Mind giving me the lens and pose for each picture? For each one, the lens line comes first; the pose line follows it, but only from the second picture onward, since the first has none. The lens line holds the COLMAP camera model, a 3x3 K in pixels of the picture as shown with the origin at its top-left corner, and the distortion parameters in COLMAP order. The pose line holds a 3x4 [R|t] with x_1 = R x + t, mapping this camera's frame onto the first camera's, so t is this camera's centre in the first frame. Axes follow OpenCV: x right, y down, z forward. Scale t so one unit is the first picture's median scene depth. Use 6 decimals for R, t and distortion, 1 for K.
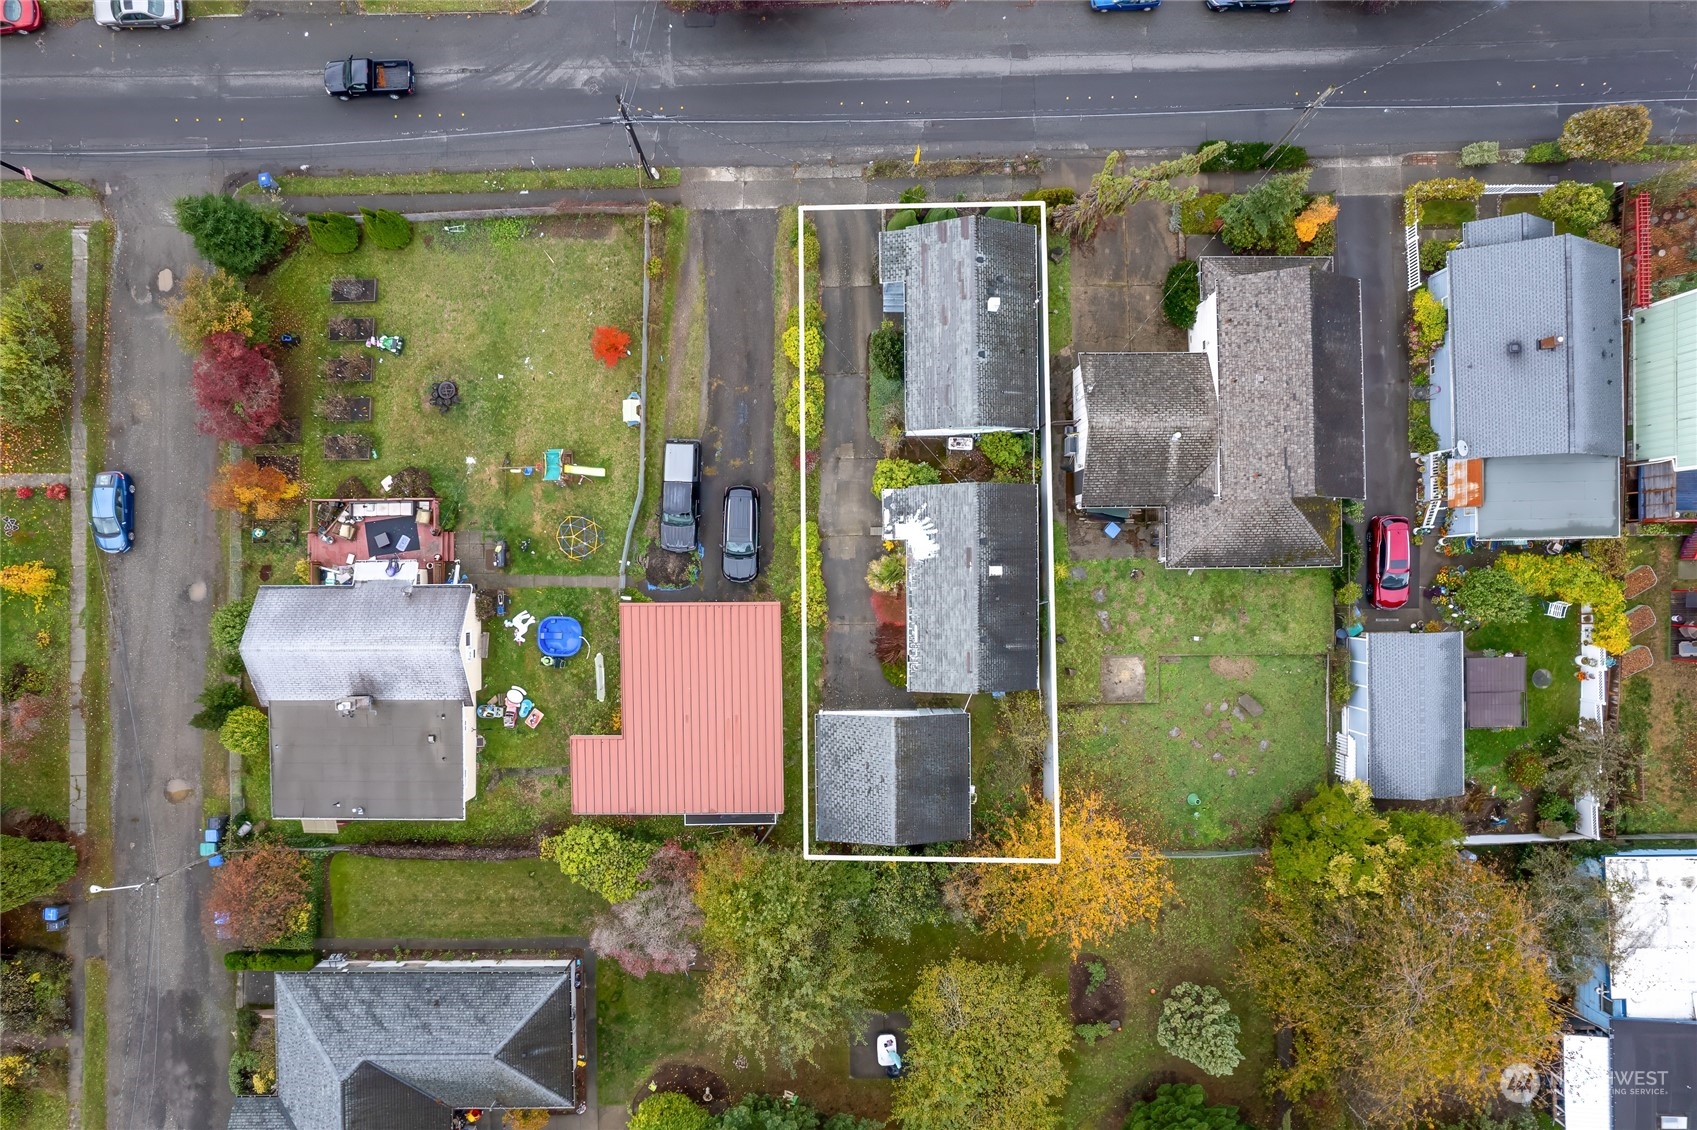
lens RADIAL K [[1068.4, 0, 840.4], [0, 1068.4, 573.7], [0, 0, 1]] dist [-0.081336, 0.045345]
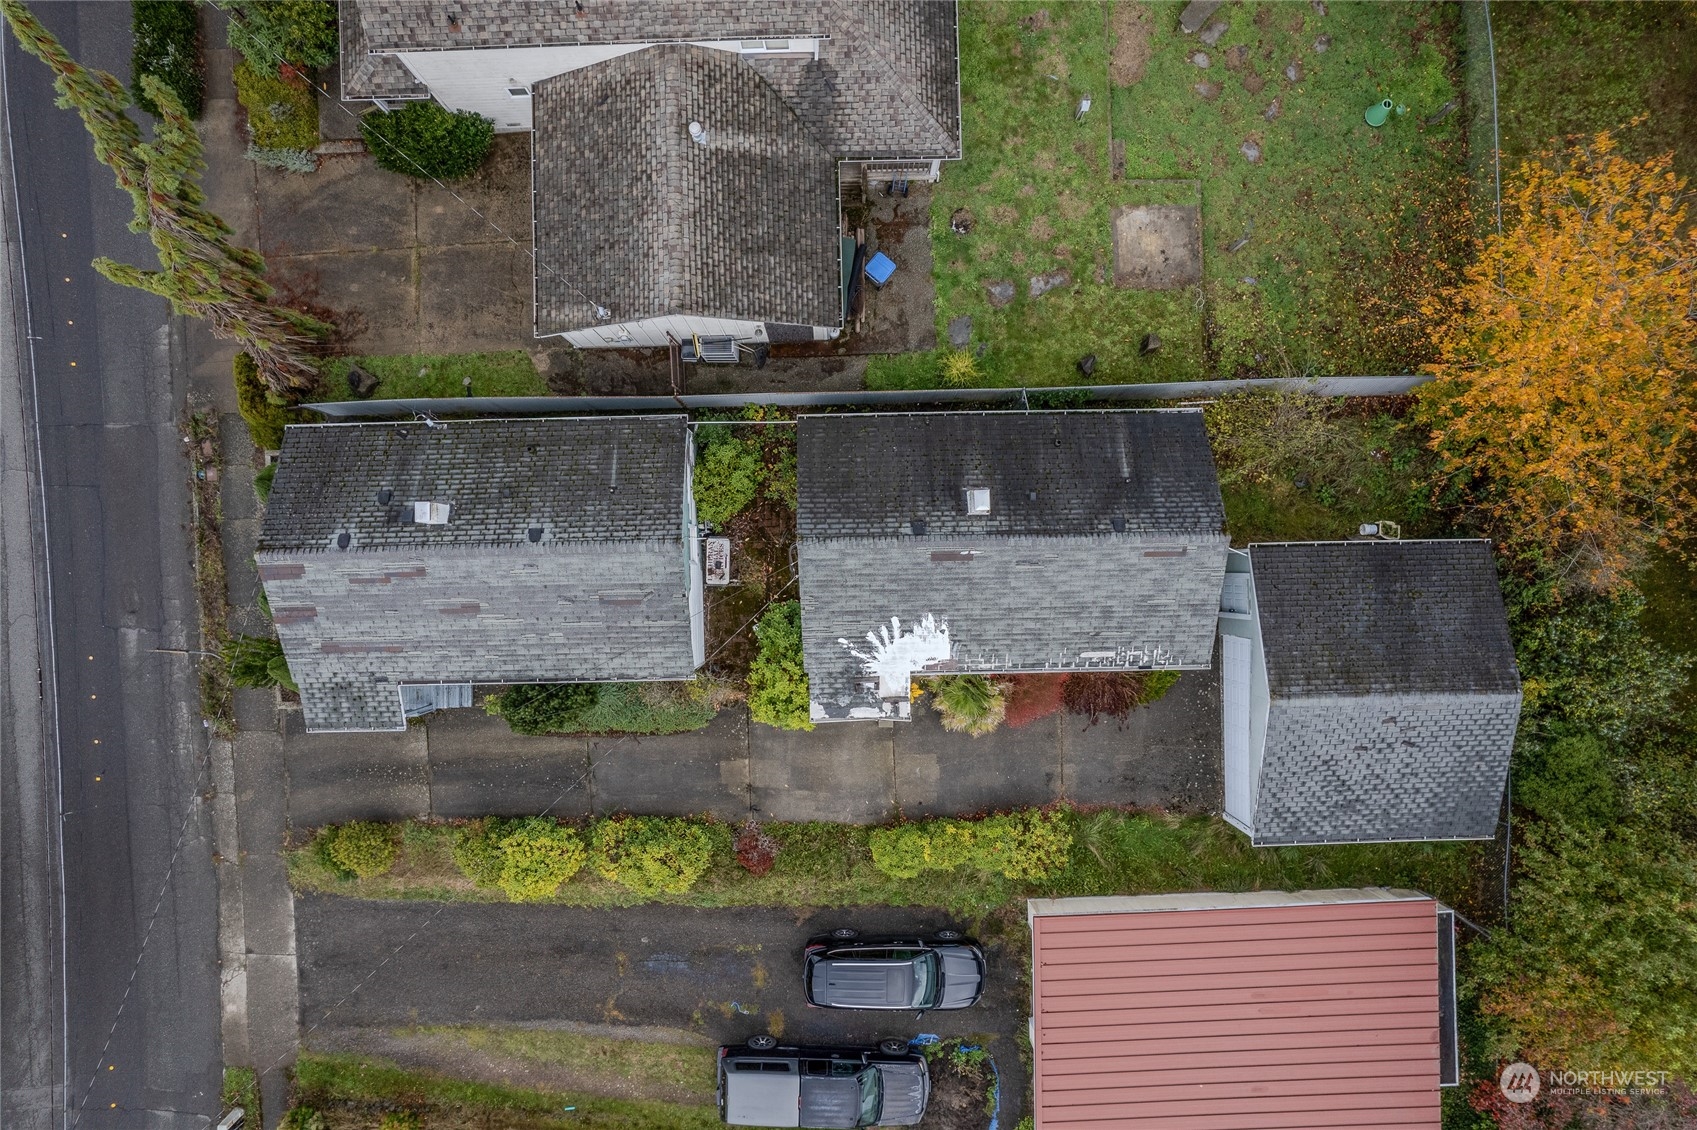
lens RADIAL K [[1068.4, 0, 840.4], [0, 1068.4, 573.7], [0, 0, 1]] dist [-0.081336, 0.045345]
pose [[-0.012316, -0.999922, 0.002252, 0.106417], [0.999914, -0.012325, -0.004403, -0.060815], [0.004430, 0.002198, 0.999988, 0.485640]]
